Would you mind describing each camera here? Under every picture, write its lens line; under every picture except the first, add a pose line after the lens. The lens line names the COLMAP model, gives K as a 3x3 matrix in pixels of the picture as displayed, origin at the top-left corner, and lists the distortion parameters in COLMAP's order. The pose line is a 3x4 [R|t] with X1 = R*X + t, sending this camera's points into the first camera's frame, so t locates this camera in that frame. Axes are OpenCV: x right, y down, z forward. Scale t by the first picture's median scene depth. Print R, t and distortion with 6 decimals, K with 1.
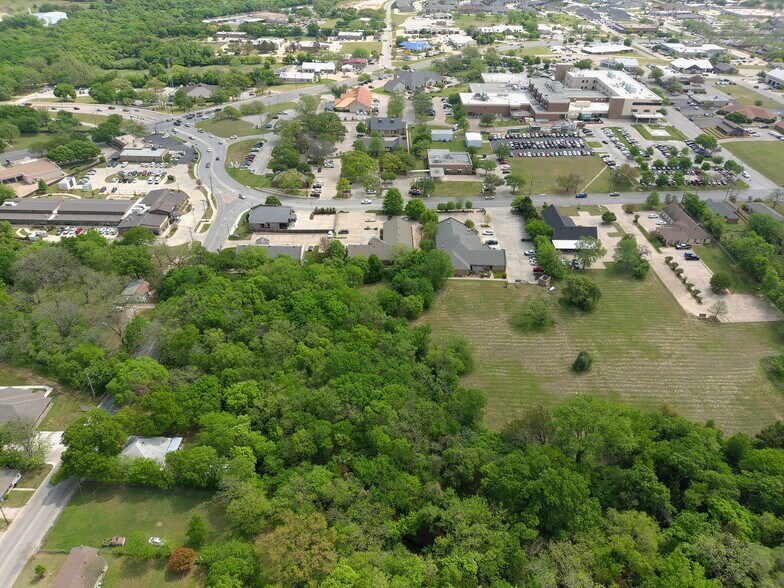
lens RADIAL K [[582.6, 0, 393.2], [0, 582.6, 296.2], [0, 0, 1]] dist [0.115198, -0.182183]
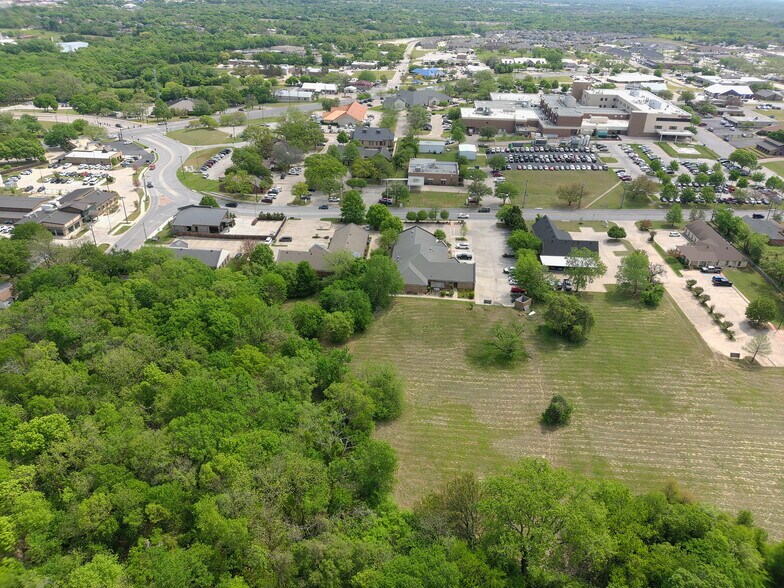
lens RADIAL K [[582.6, 0, 393.2], [0, 582.6, 296.2], [0, 0, 1]] dist [0.115198, -0.182183]
pose [[0.997724, 0.037921, -0.055763, 0.105725], [-0.042348, 0.995856, -0.080484, 0.026495], [0.052479, 0.082663, 0.995195, 0.186601]]
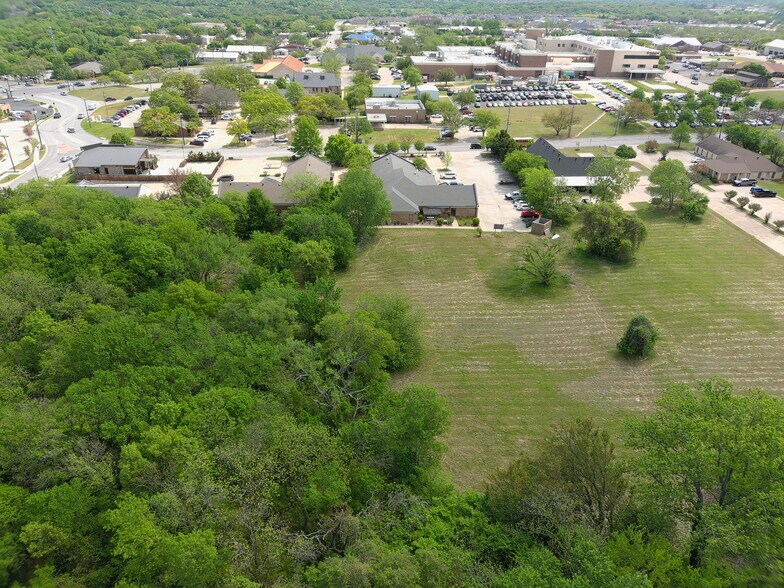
lens RADIAL K [[582.6, 0, 393.2], [0, 582.6, 296.2], [0, 0, 1]] dist [0.115198, -0.182183]
pose [[0.998369, -0.025973, 0.050839, 0.058618], [0.030012, 0.996314, -0.080358, 0.071410], [-0.048565, 0.081753, 0.995469, 0.331396]]
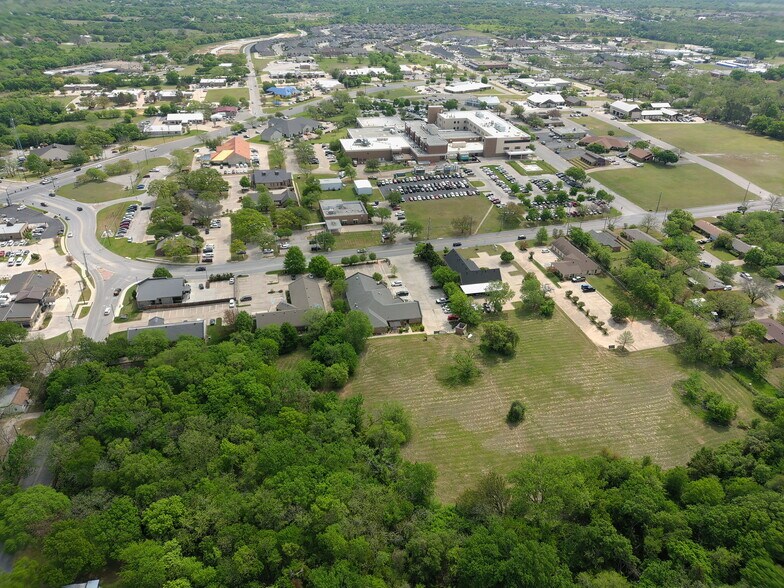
lens RADIAL K [[582.6, 0, 393.2], [0, 582.6, 296.2], [0, 0, 1]] dist [0.115198, -0.182183]
pose [[0.974244, -0.110933, 0.196322, -0.037019], [0.120939, 0.991866, -0.039697, -0.045095], [-0.190321, 0.062418, 0.979736, 0.031677]]
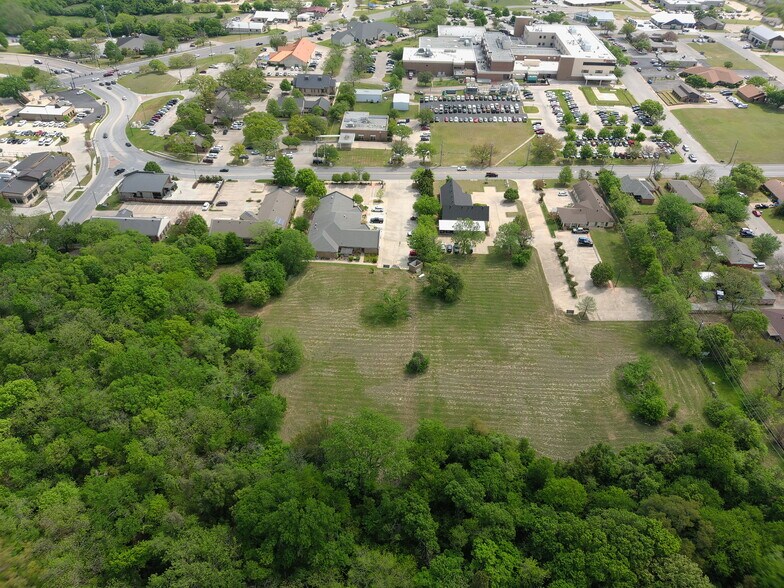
lens RADIAL K [[582.6, 0, 393.2], [0, 582.6, 296.2], [0, 0, 1]] dist [0.115198, -0.182183]
pose [[0.999156, 0.026215, -0.031610, 0.202688], [-0.023796, 0.996927, 0.074635, -0.037900], [0.033469, -0.073820, 0.996710, 0.069560]]
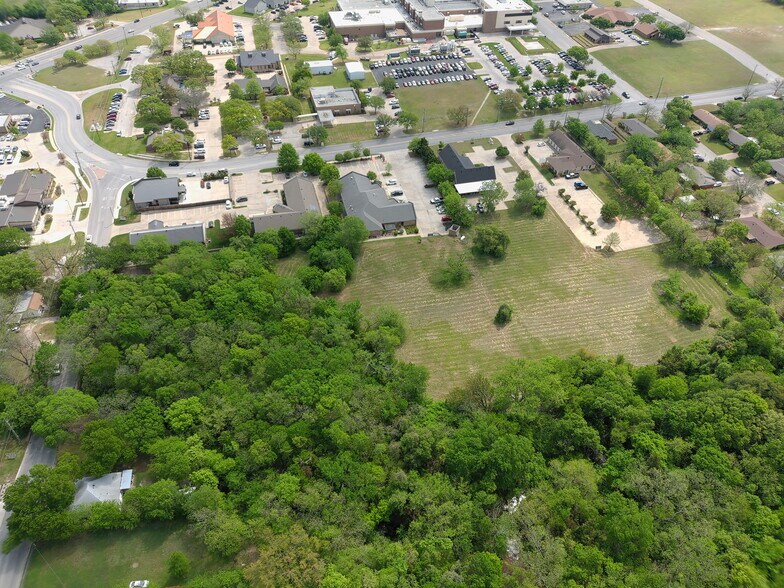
lens RADIAL K [[582.6, 0, 393.2], [0, 582.6, 296.2], [0, 0, 1]] dist [0.115198, -0.182183]
pose [[0.971636, -0.159149, 0.174916, -0.036265], [0.128345, 0.976131, 0.175201, -0.086351], [-0.198624, -0.147781, 0.968870, 0.007152]]
